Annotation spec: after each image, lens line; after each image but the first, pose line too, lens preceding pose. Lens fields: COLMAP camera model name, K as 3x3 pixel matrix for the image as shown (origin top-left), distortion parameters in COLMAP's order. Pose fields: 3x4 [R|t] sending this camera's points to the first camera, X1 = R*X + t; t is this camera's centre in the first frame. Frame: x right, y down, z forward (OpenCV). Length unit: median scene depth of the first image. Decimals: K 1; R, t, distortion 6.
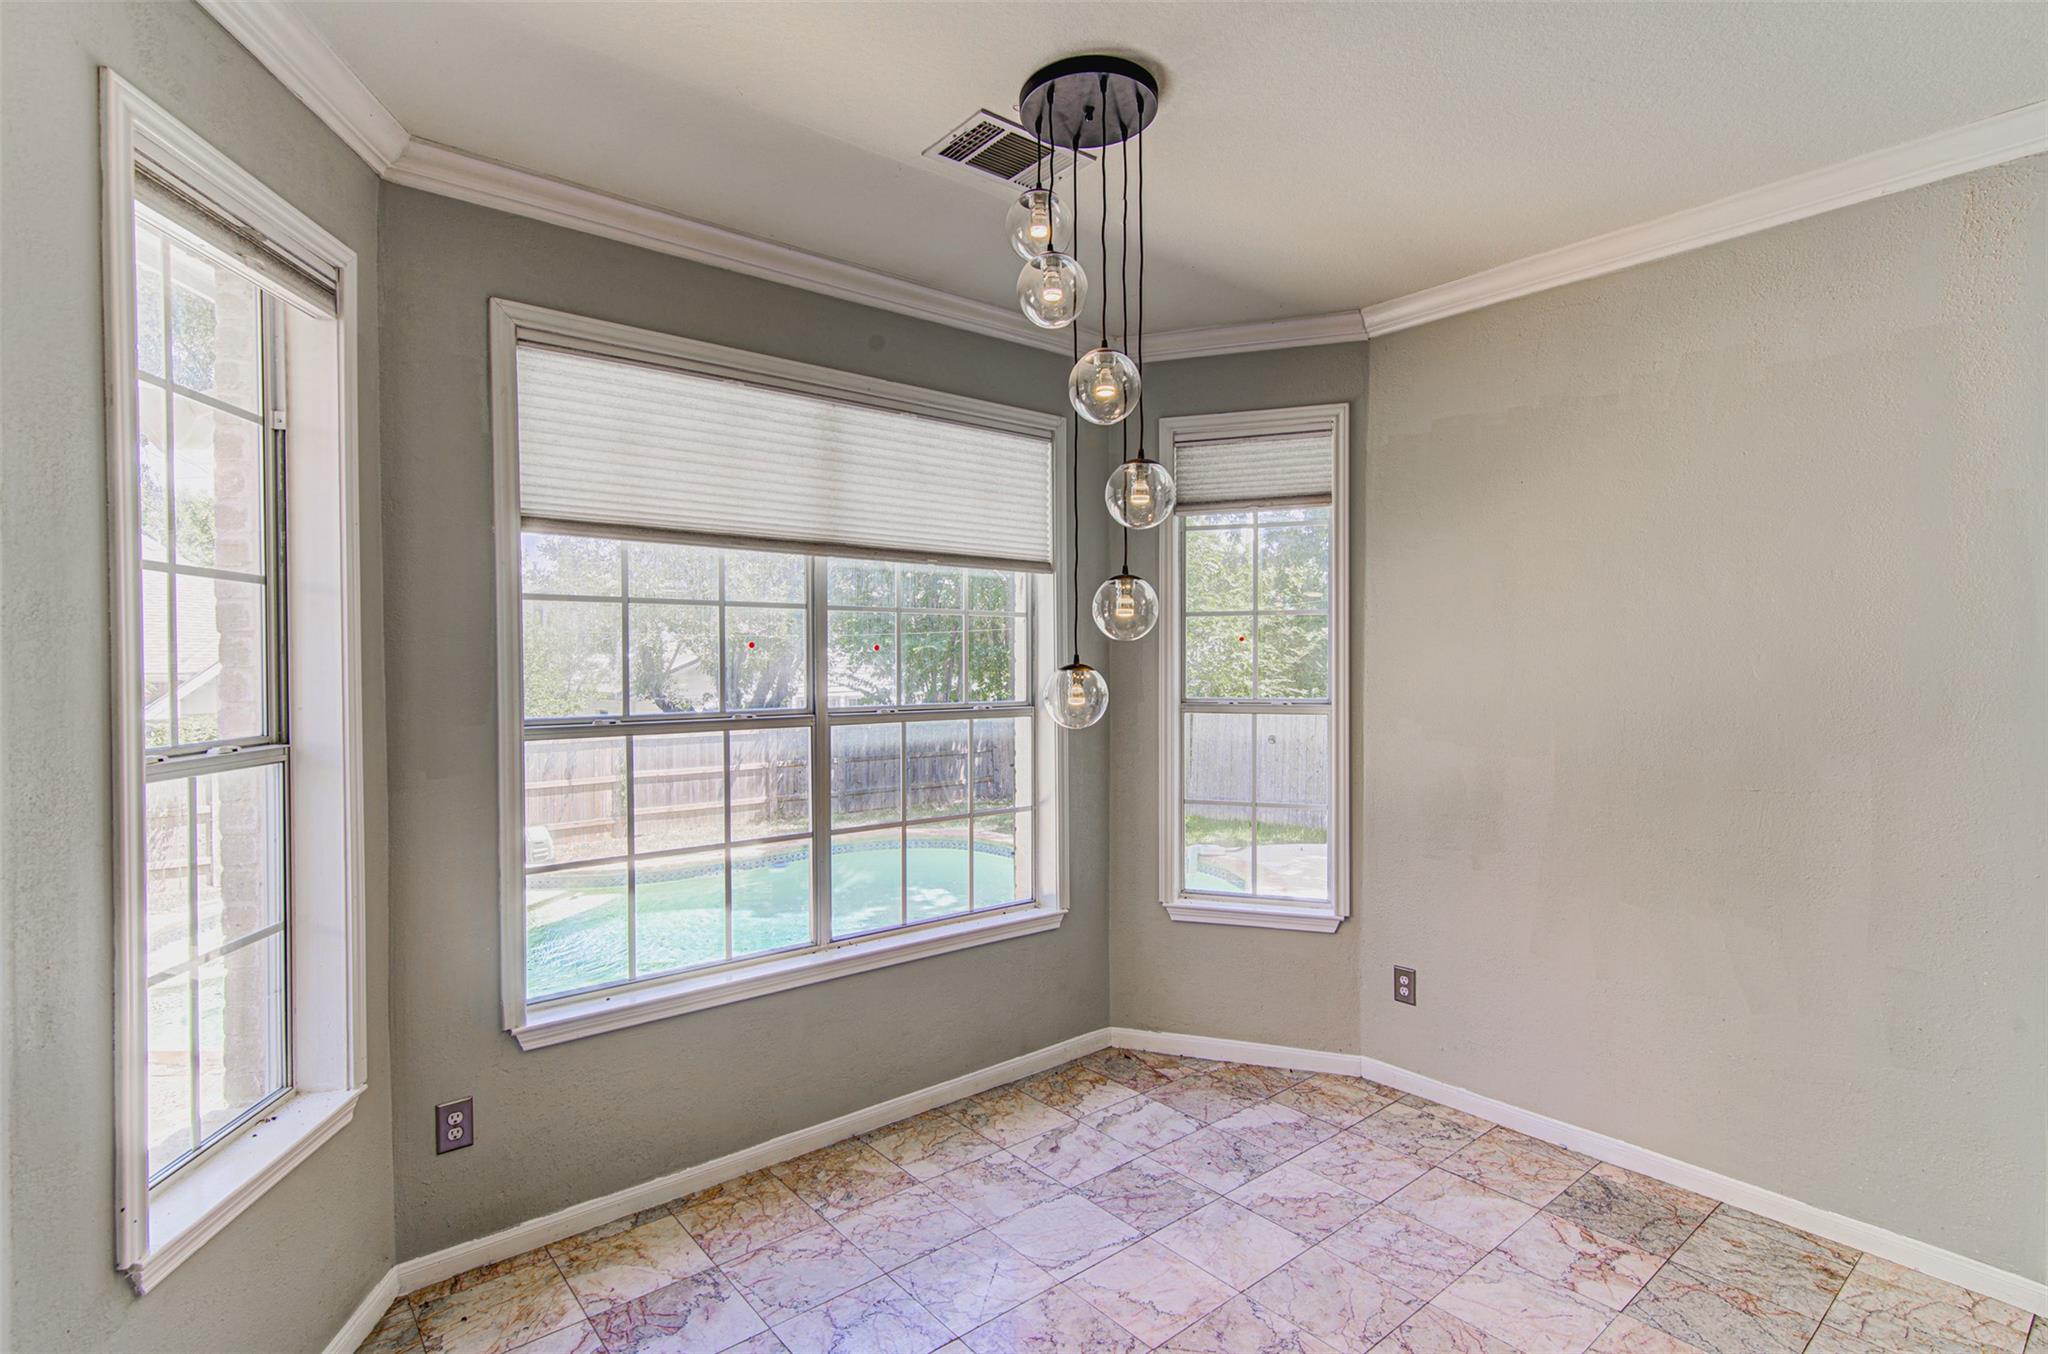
lens RADIAL K [[986.2, 0, 1024.0], [0, 986.2, 677.0], [0, 0, 1]] dist [0.010083, -0.000687]
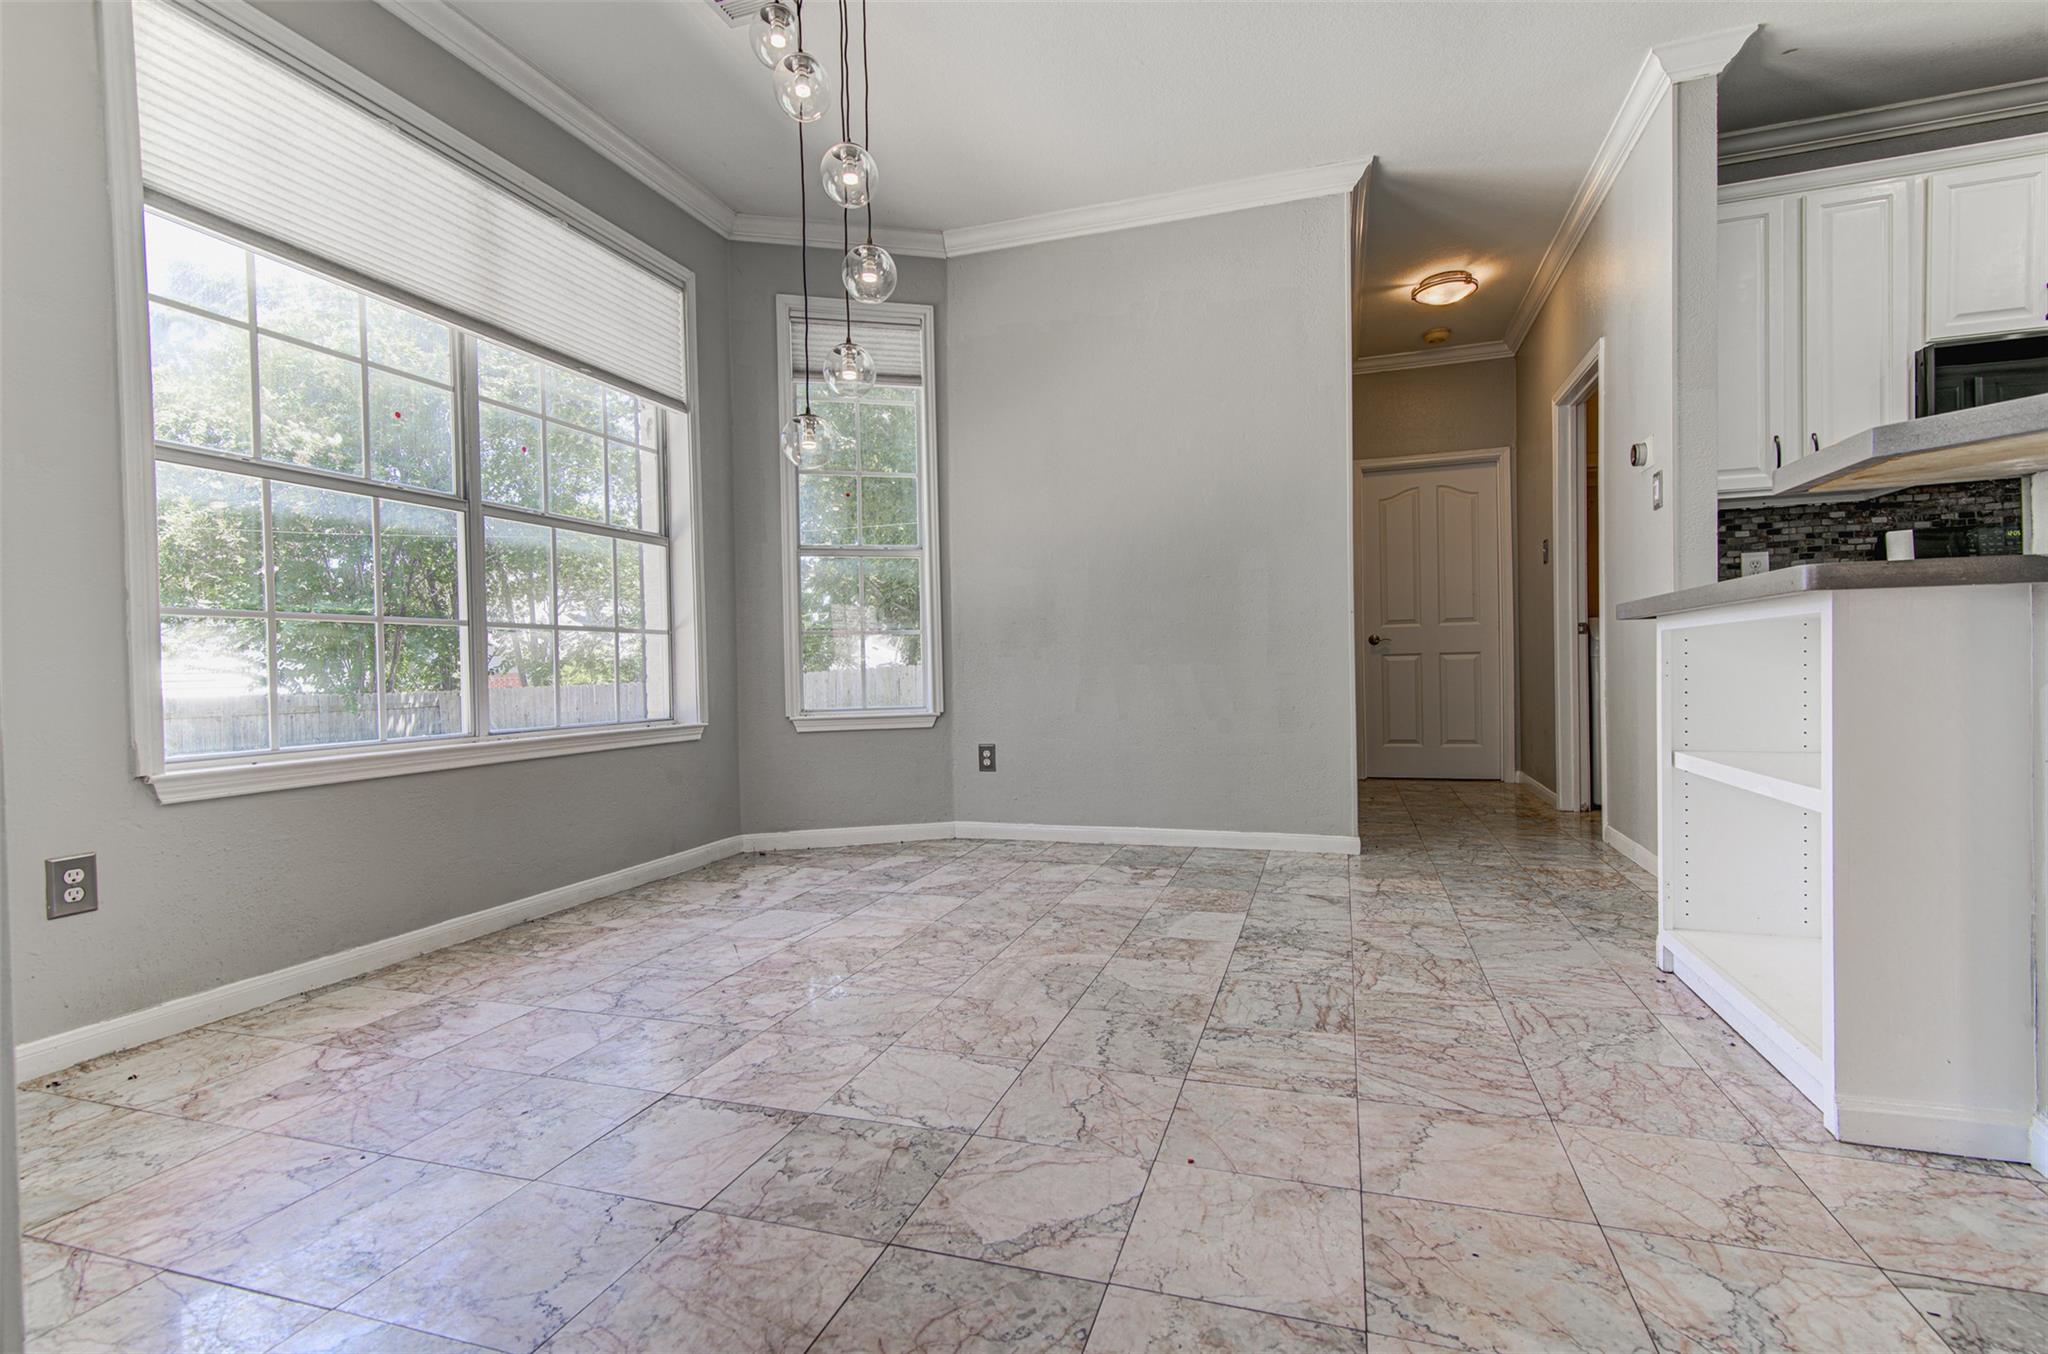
lens RADIAL K [[943.9, 0, 1024.0], [0, 943.9, 677.0], [0, 0, 1]] dist [0.003255, -0.000077]
pose [[0.846196, -0.014014, 0.532687, -0.248448], [0.023057, 0.999681, -0.010326, 0.236725], [-0.532372, 0.021020, 0.846249, -0.079502]]
